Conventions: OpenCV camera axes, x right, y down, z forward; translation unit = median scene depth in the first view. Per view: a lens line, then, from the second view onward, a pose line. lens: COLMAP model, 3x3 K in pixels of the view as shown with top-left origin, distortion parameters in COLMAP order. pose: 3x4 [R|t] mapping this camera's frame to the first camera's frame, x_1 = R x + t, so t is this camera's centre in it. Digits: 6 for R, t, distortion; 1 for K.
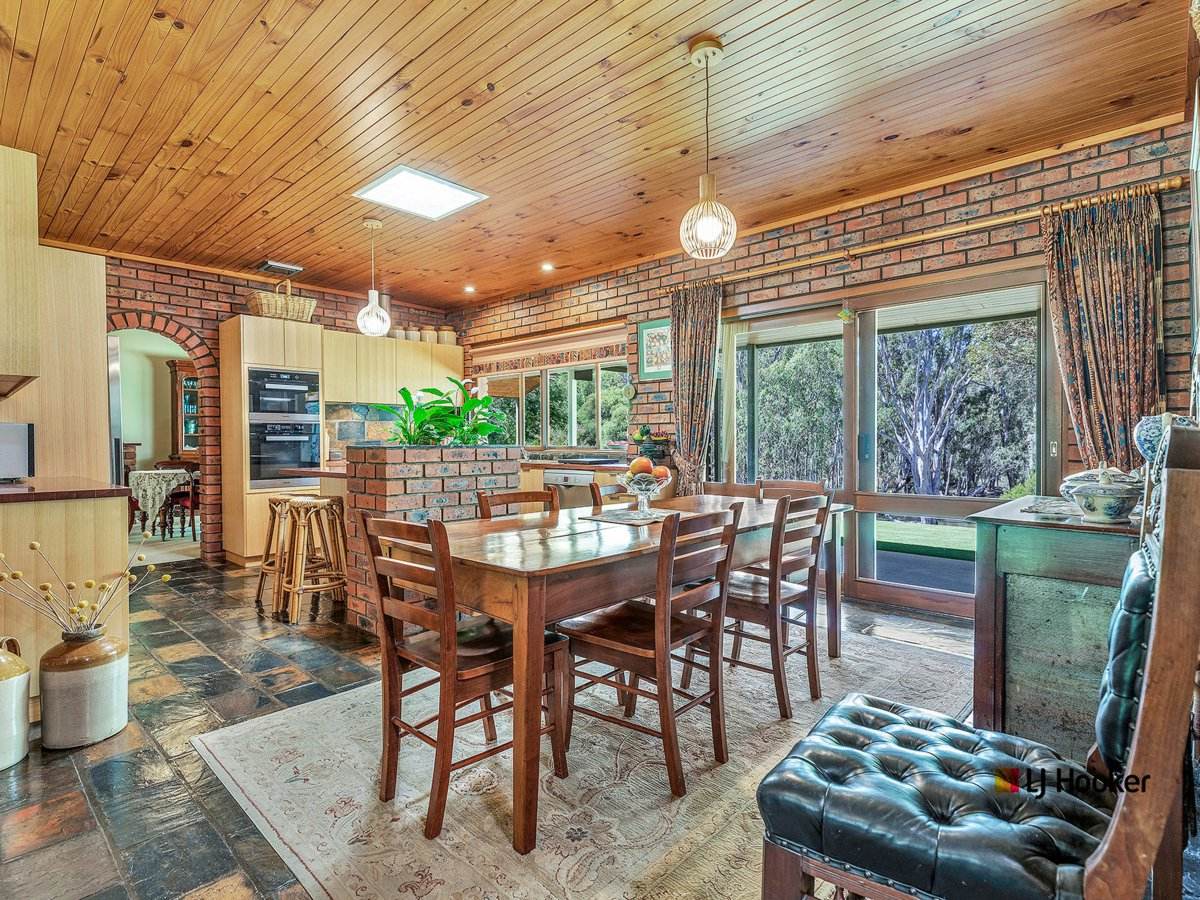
lens RADIAL K [[610.4, 0, 596.9], [0, 610.4, 447.6], [0, 0, 1]] dist [-0.000430, 0.001243]
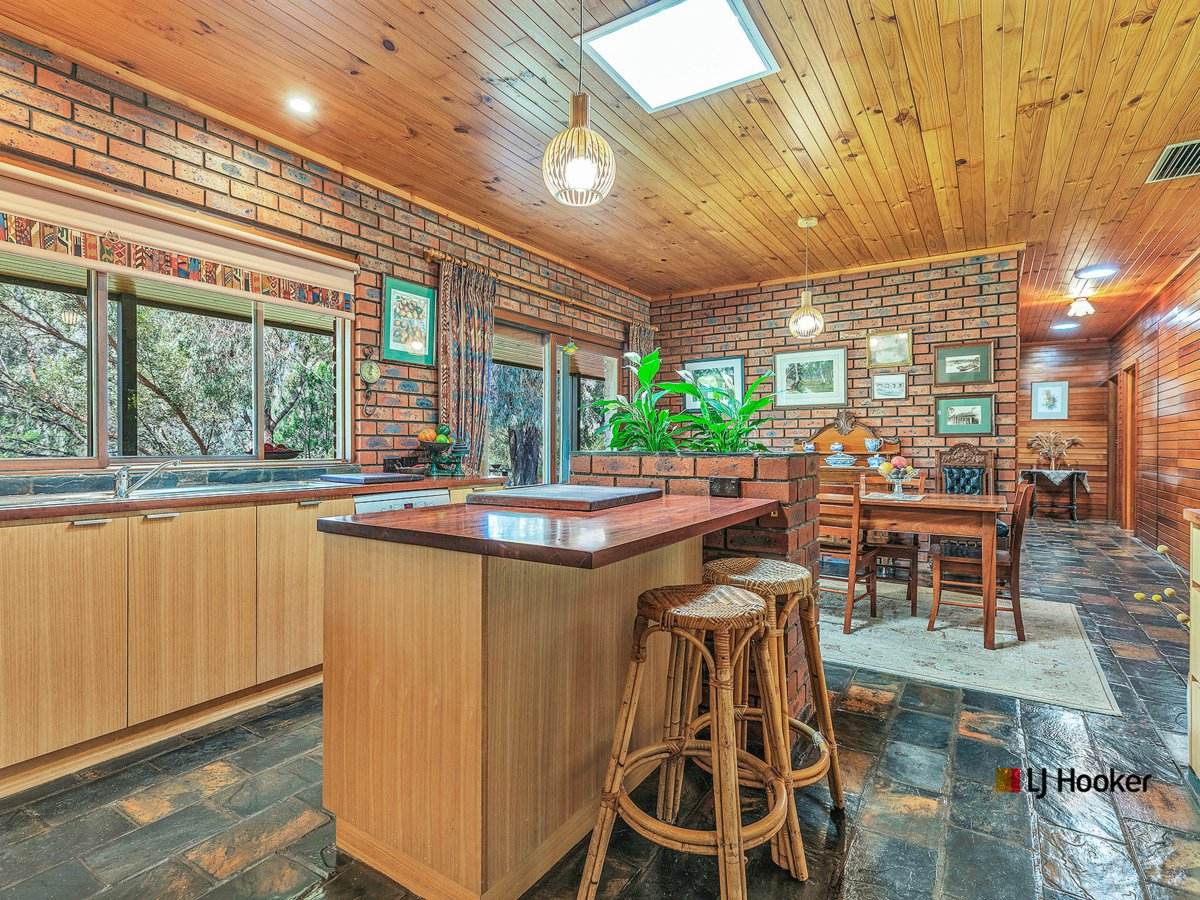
lens RADIAL K [[610.4, 0, 597.2], [0, 610.4, 449.0], [0, 0, 1]] dist [-0.000430, 0.001243]
pose [[-0.178813, -0.005582, 0.983867, -0.678523], [0.009308, 0.999930, 0.007365, -0.009650], [-0.983839, 0.010475, -0.178748, 0.912508]]
